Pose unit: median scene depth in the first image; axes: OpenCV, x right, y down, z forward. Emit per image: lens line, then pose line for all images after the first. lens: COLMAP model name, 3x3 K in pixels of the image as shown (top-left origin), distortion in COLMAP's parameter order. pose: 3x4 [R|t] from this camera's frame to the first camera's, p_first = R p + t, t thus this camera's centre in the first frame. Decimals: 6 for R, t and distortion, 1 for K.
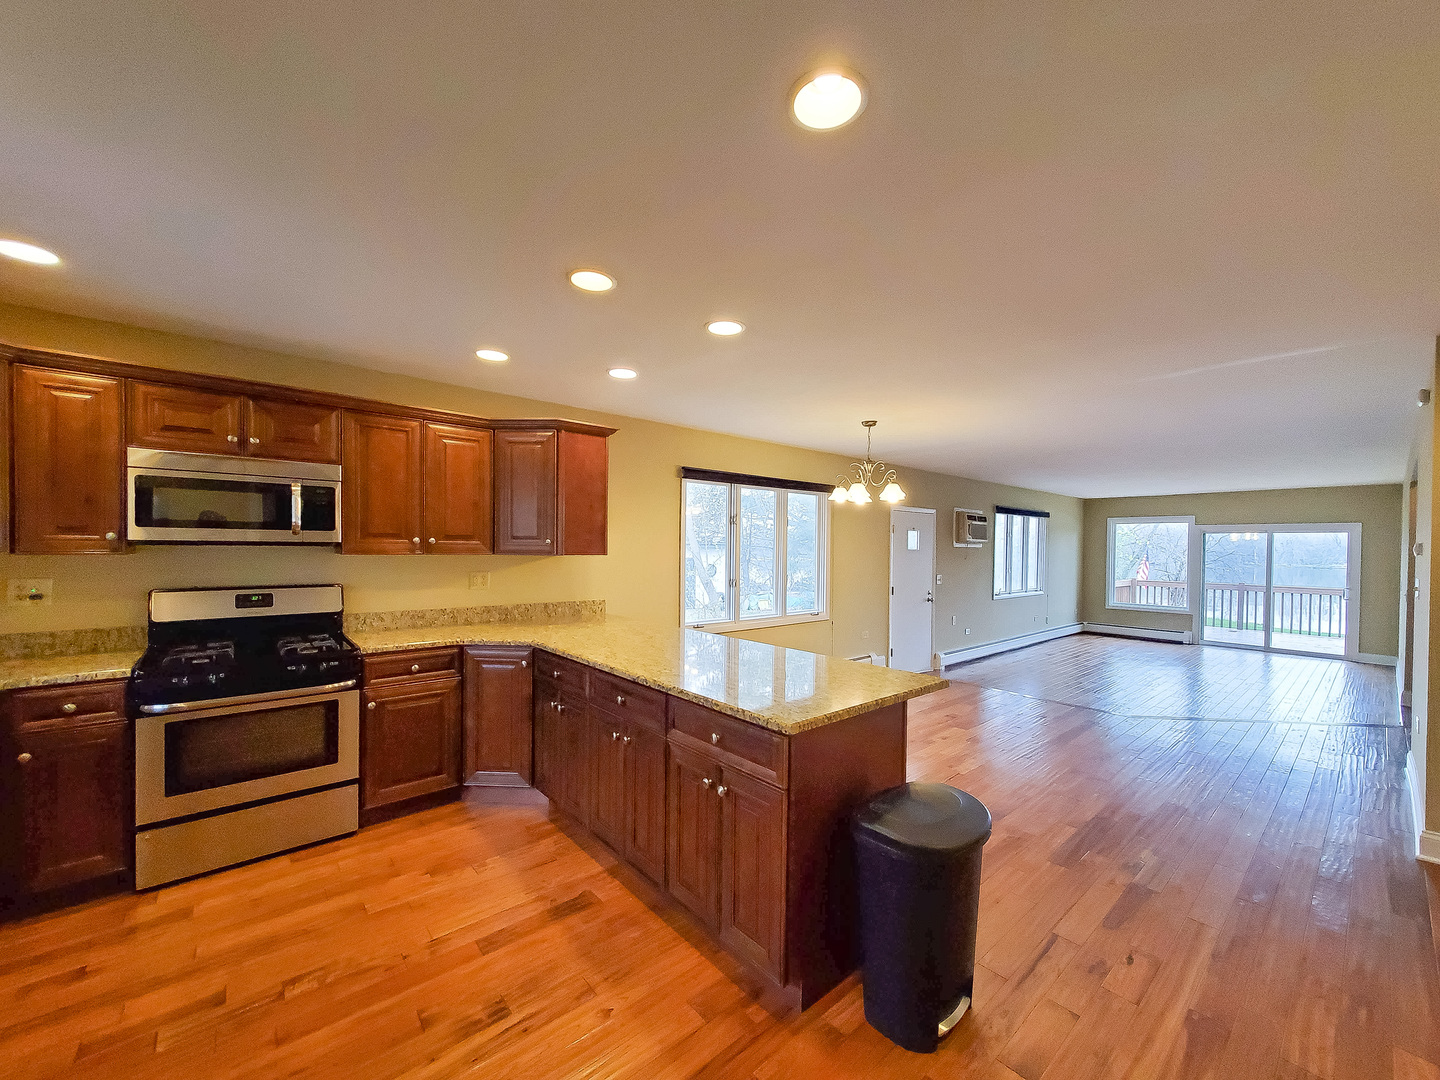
lens RADIAL K [[569.5, 0, 731.9], [0, 569.5, 556.9], [0, 0, 1]] dist [0.005250, -0.000144]
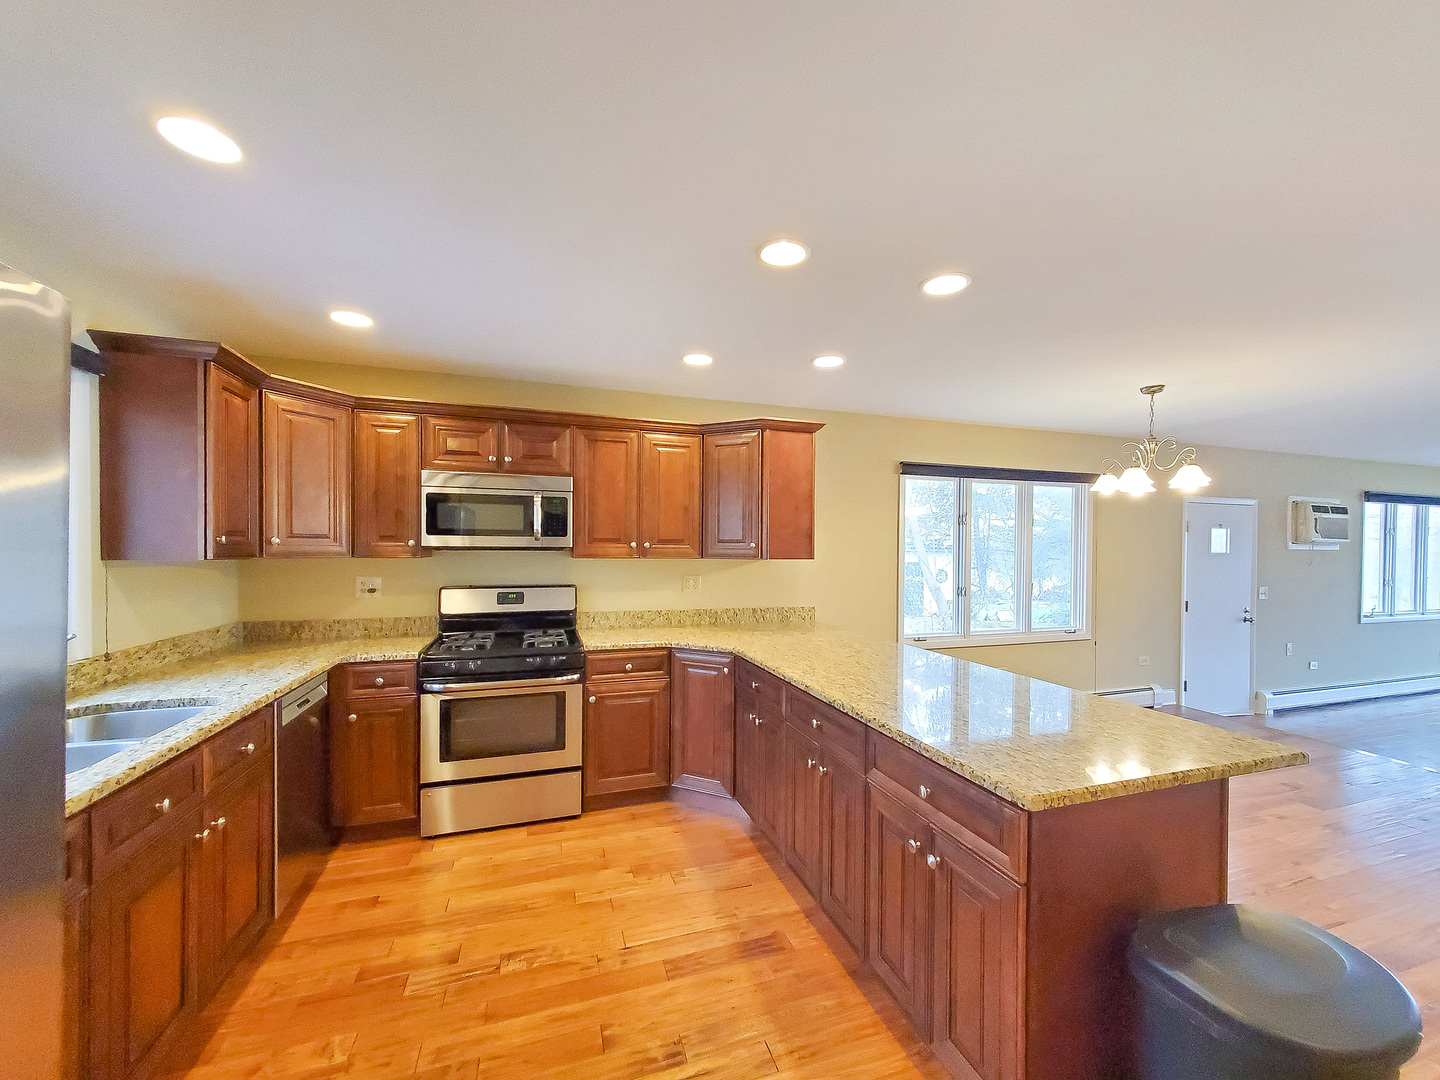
lens RADIAL K [[569.5, 0, 730.7], [0, 569.5, 556.7], [0, 0, 1]] dist [0.005250, -0.000144]
pose [[0.923862, 0.000760, -0.382726, 0.013504], [-0.003718, 0.999969, -0.006988, -0.000440], [0.382708, 0.007879, 0.923836, 0.089792]]
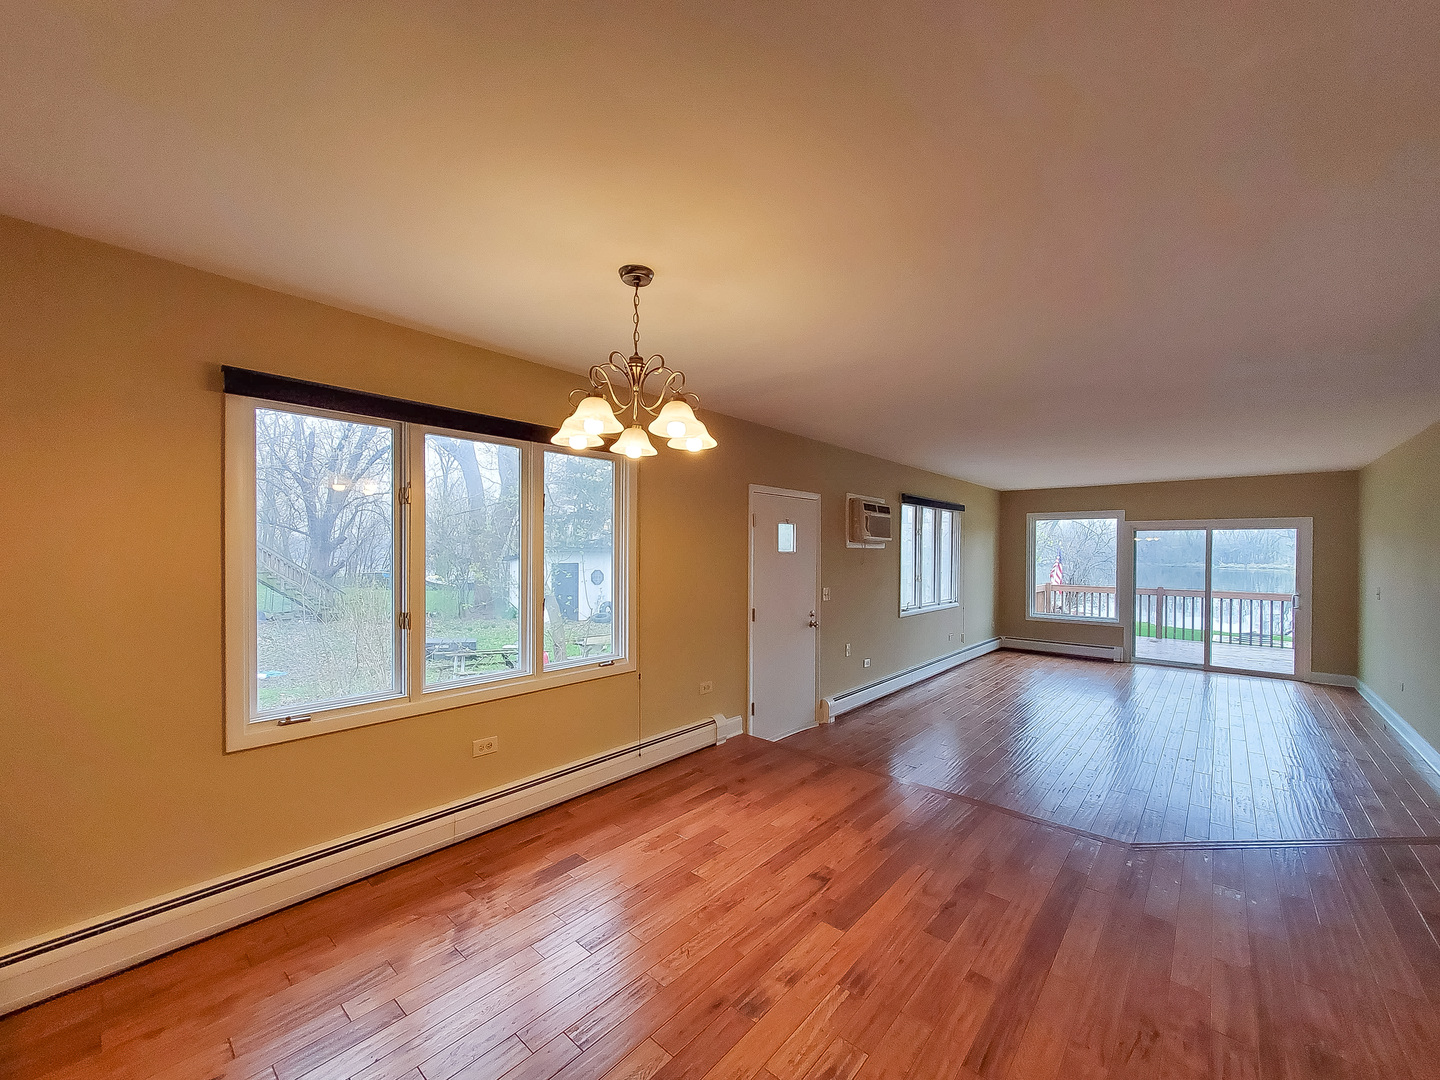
lens RADIAL K [[569.5, 0, 735.4], [0, 569.5, 558.3], [0, 0, 1]] dist [0.005250, -0.000144]
pose [[0.989222, -0.006916, 0.146263, 0.330800], [0.007305, 0.999971, -0.002119, -0.008571], [-0.146244, 0.003164, 0.989243, 0.705460]]
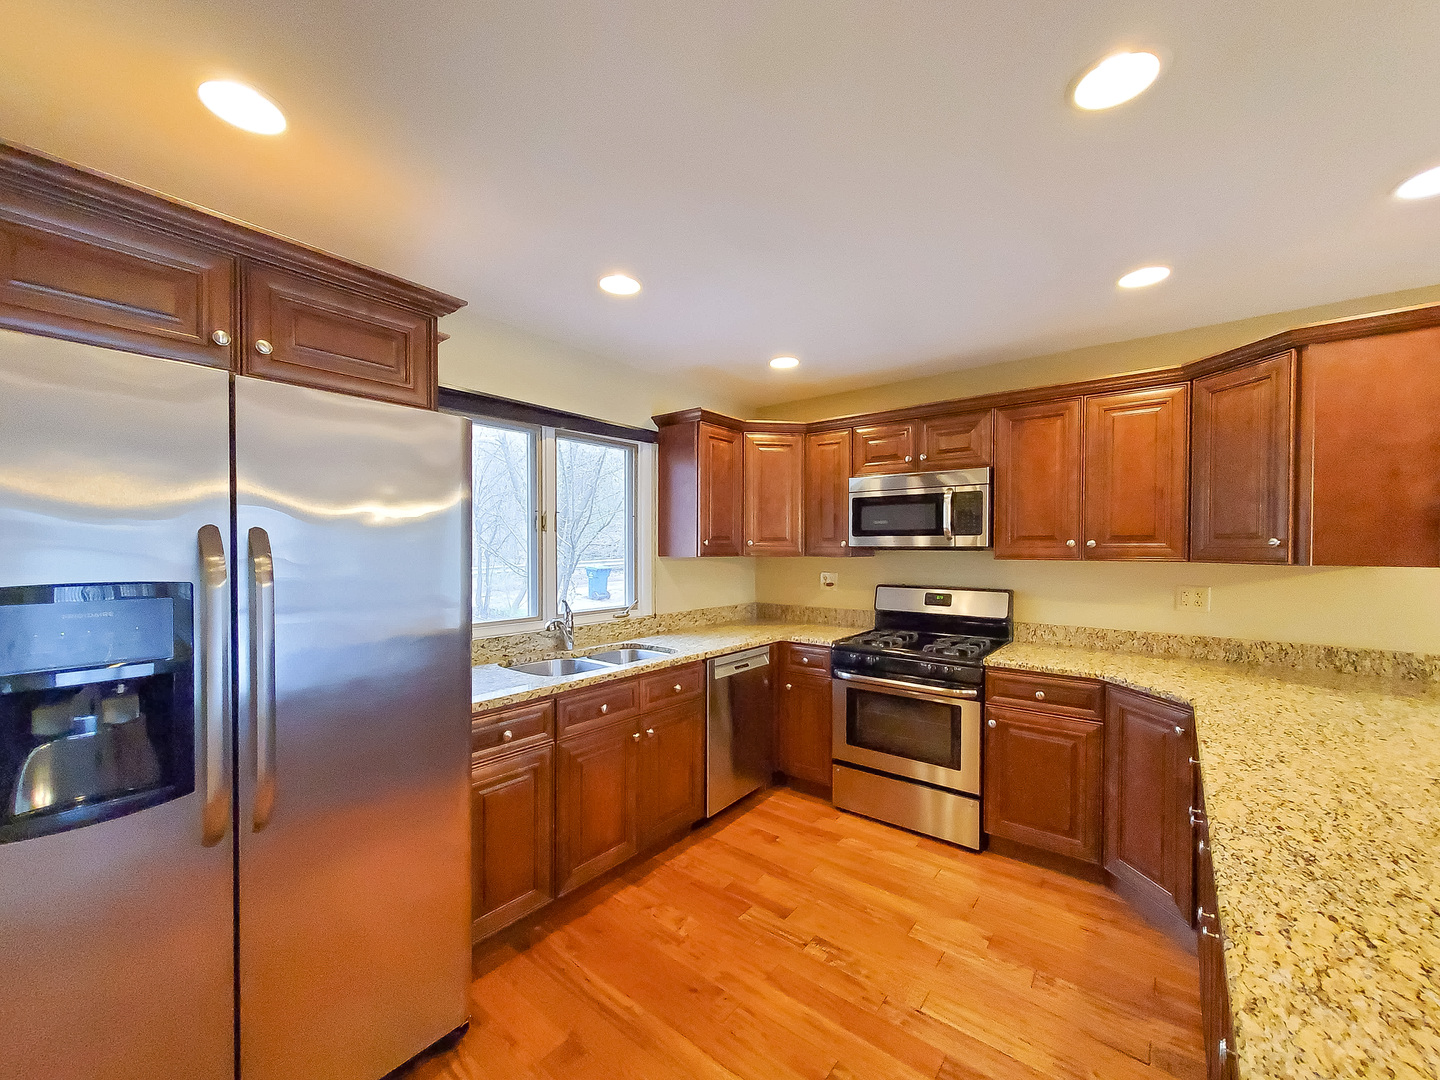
lens RADIAL K [[569.5, 0, 729.0], [0, 569.5, 556.2], [0, 0, 1]] dist [0.005250, -0.000144]
pose [[0.190293, 0.006519, -0.981706, 0.153720], [-0.016578, 0.999857, 0.003426, -0.004515], [0.981587, 0.015623, 0.190374, 0.326829]]
